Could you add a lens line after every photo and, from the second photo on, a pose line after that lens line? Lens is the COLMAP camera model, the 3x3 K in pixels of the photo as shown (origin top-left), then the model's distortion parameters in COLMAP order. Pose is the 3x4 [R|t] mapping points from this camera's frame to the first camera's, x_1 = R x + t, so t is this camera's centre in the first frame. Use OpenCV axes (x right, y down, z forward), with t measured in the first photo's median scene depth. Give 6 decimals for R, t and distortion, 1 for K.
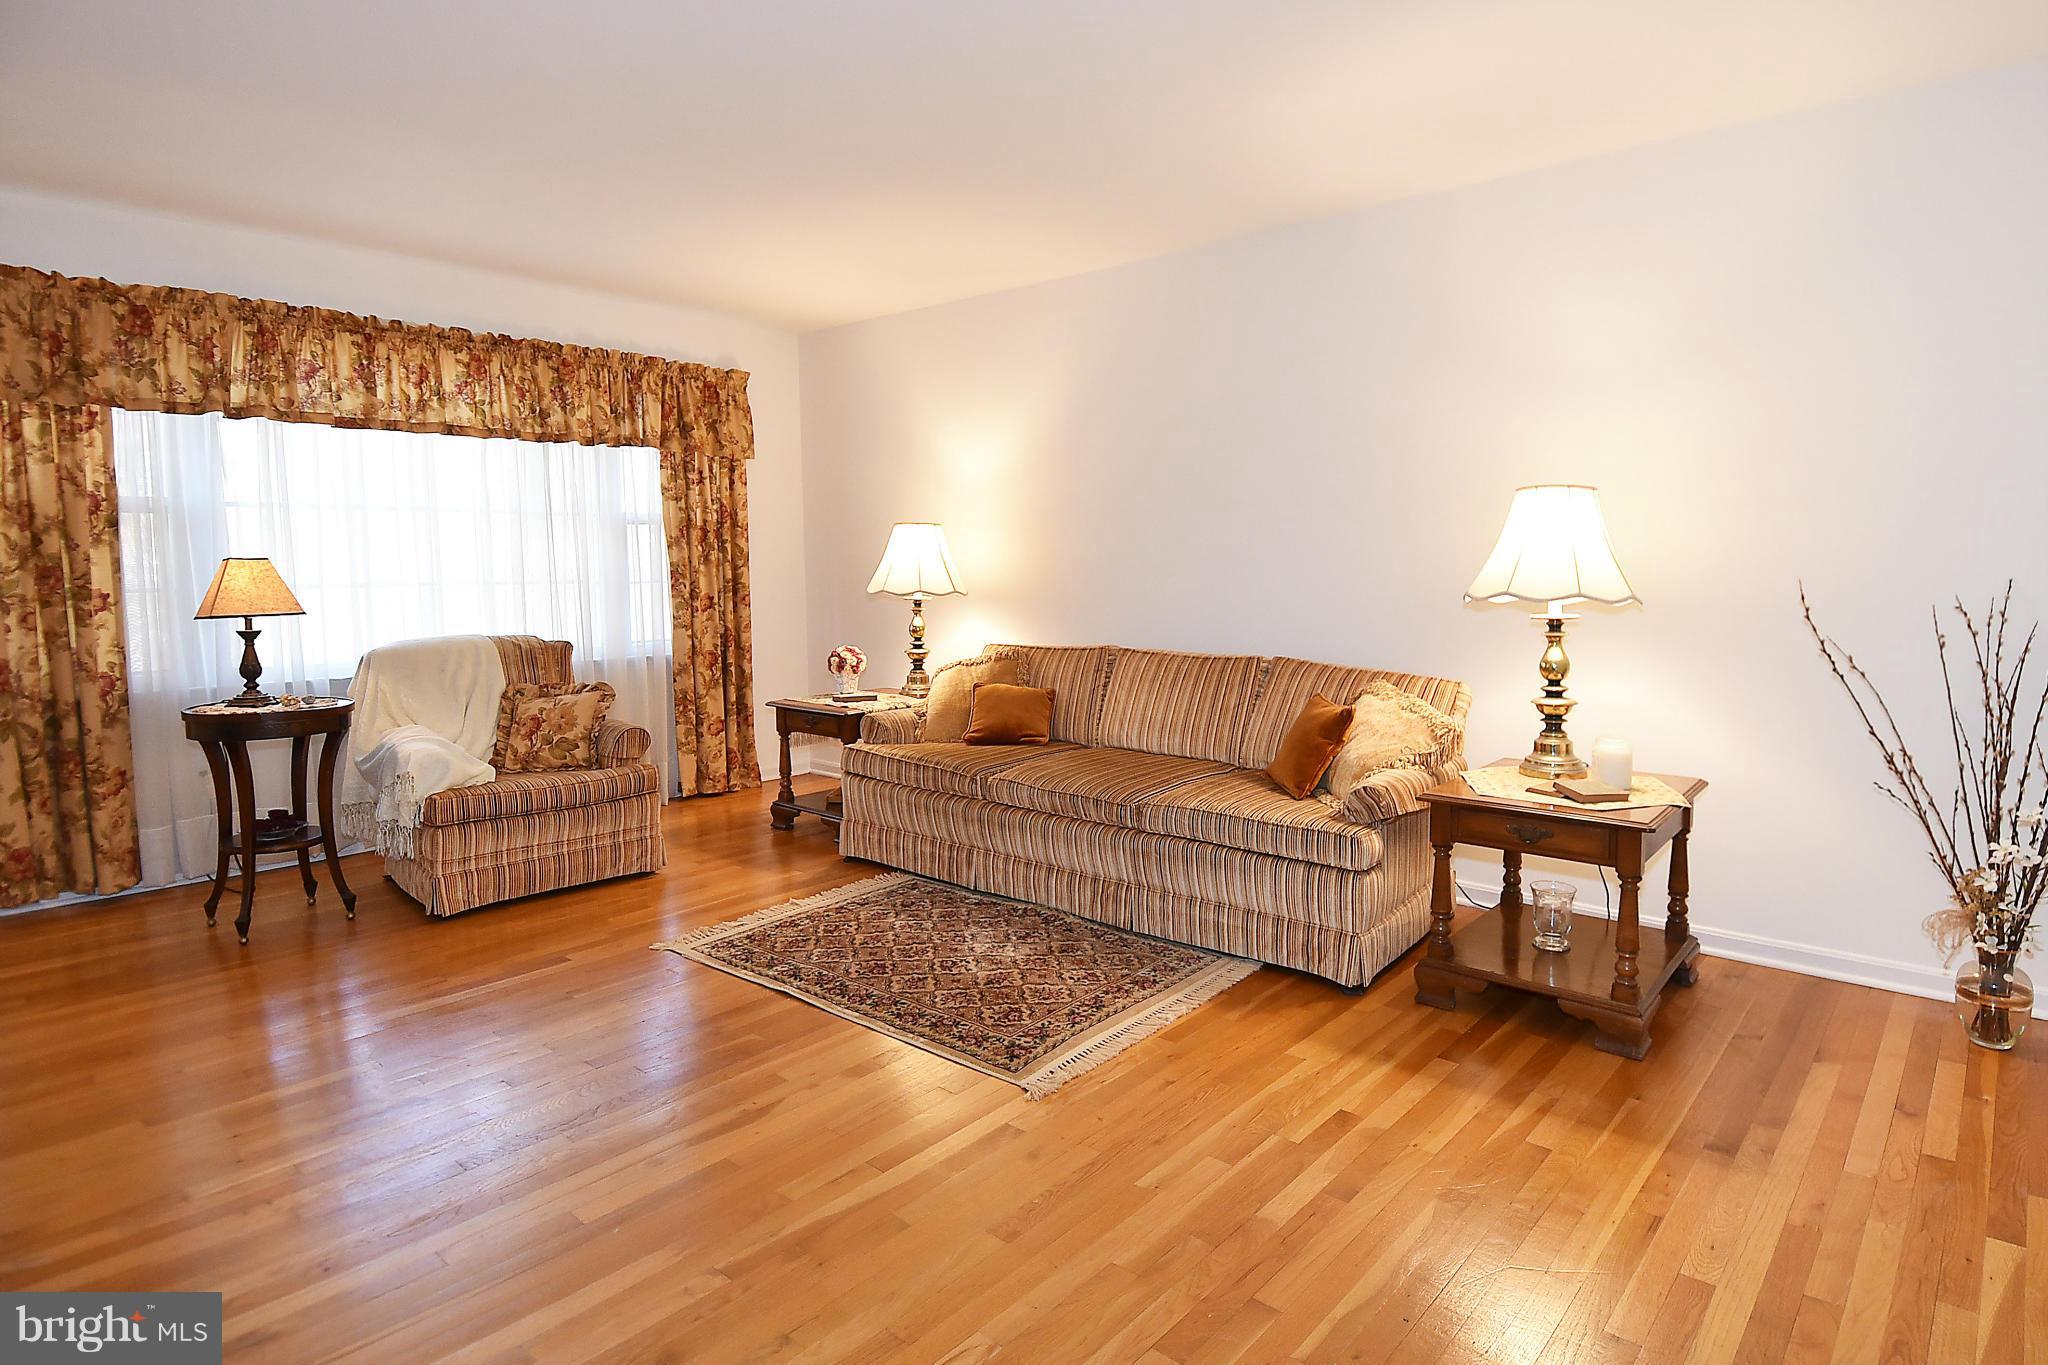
lens RADIAL K [[1069.1, 0, 1084.9], [0, 1069.1, 645.8], [0, 0, 1]] dist [0.046247, -0.050667]
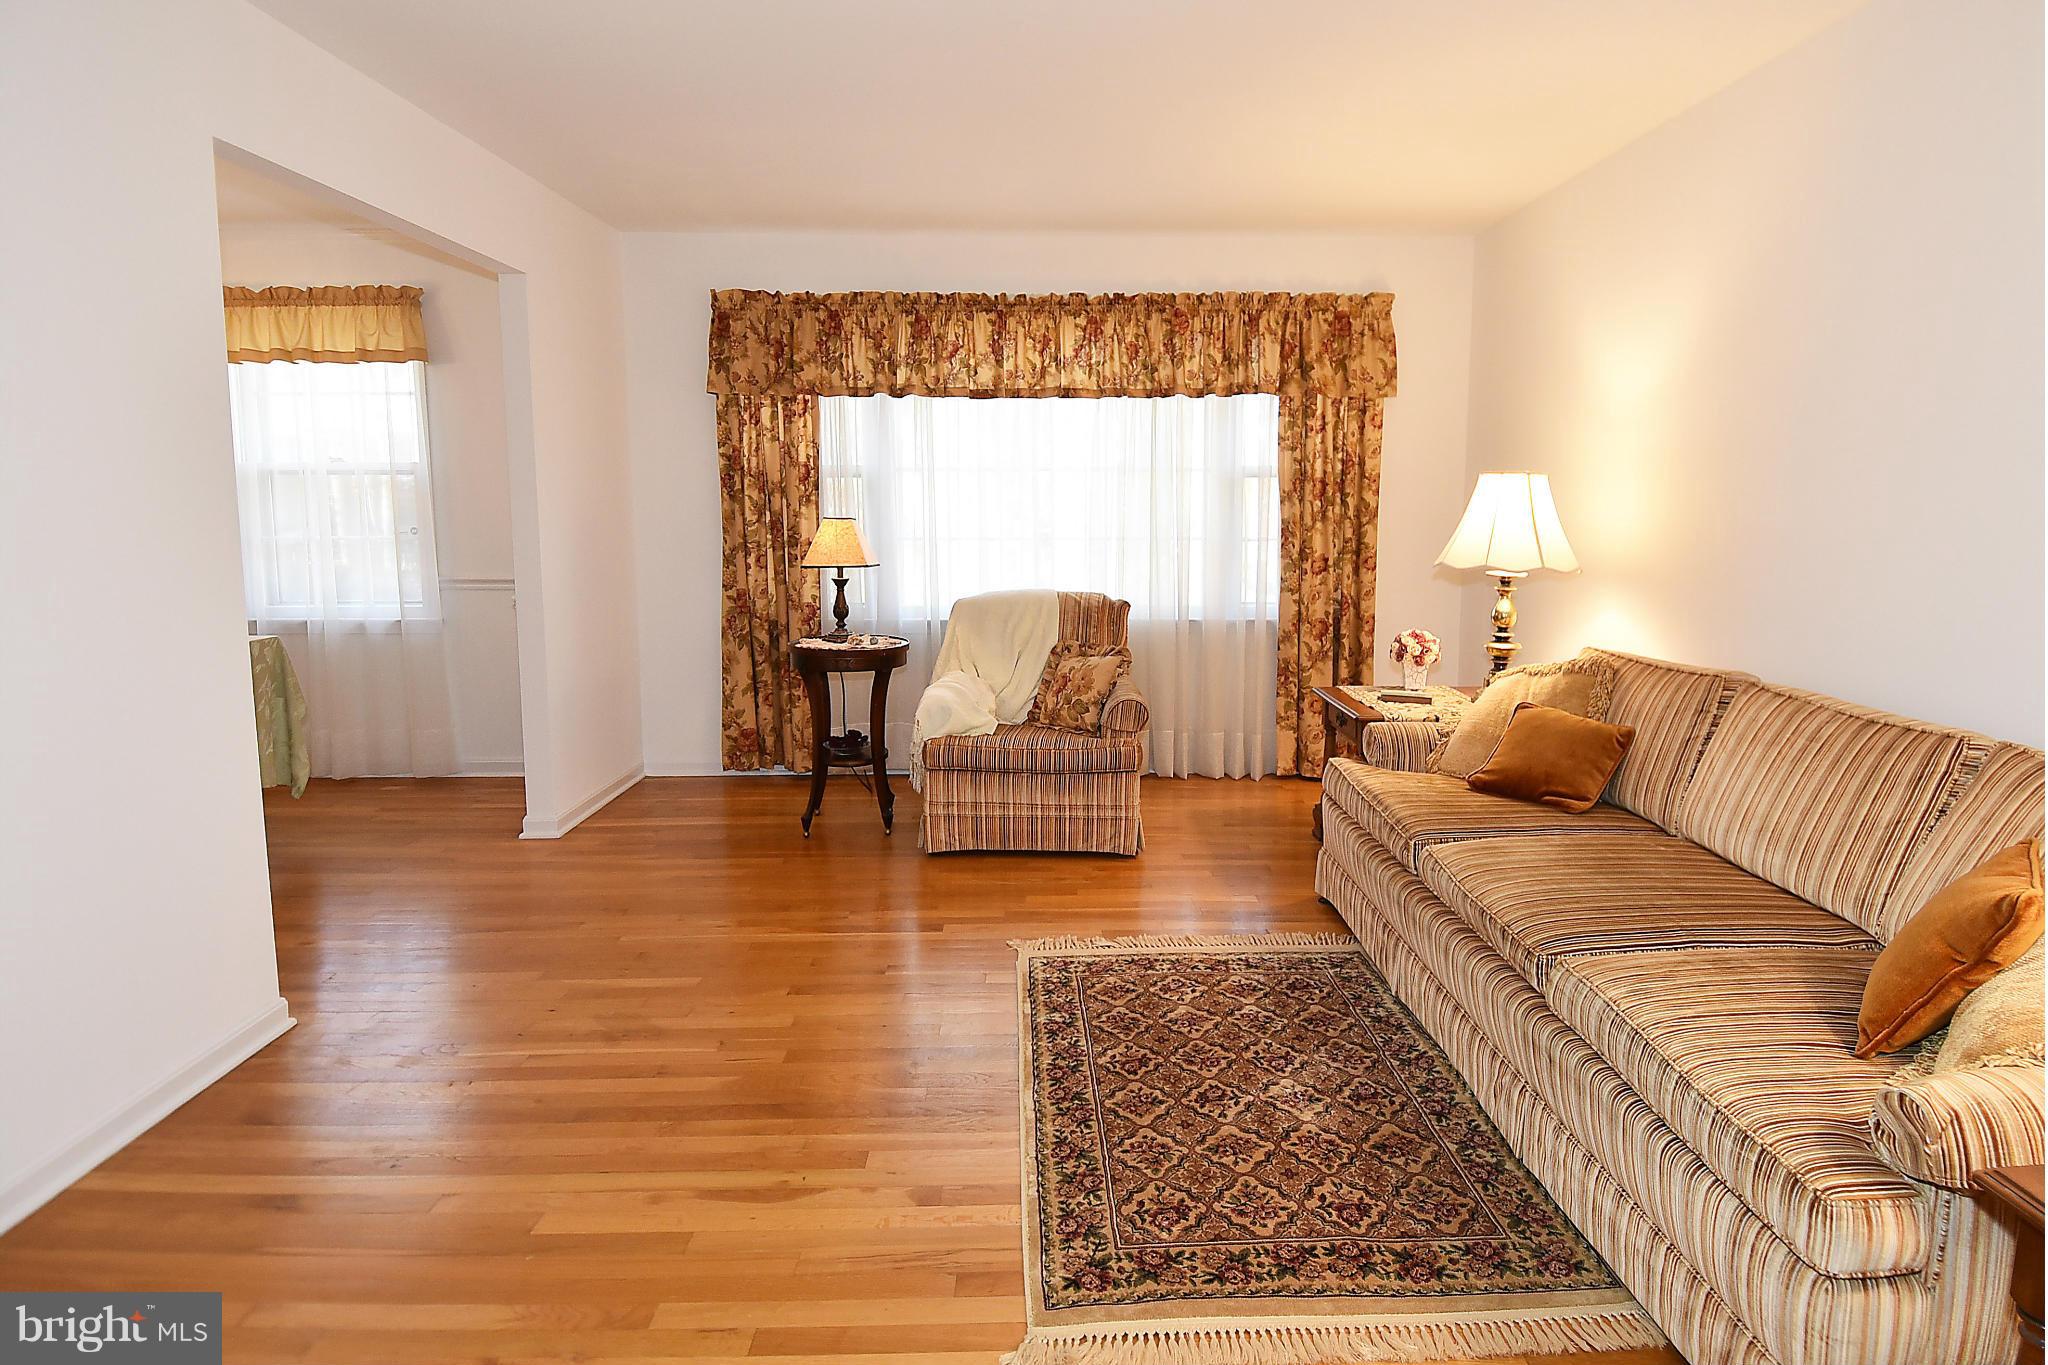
lens RADIAL K [[1090.0, 0, 1022.3], [0, 1090.0, 631.0], [0, 0, 1]] dist [0.050541, -0.056775]
pose [[0.662679, 0.090576, -0.743406, 0.210959], [-0.061929, 0.995887, 0.066133, -0.038871], [0.746339, 0.002213, 0.665563, 0.275371]]
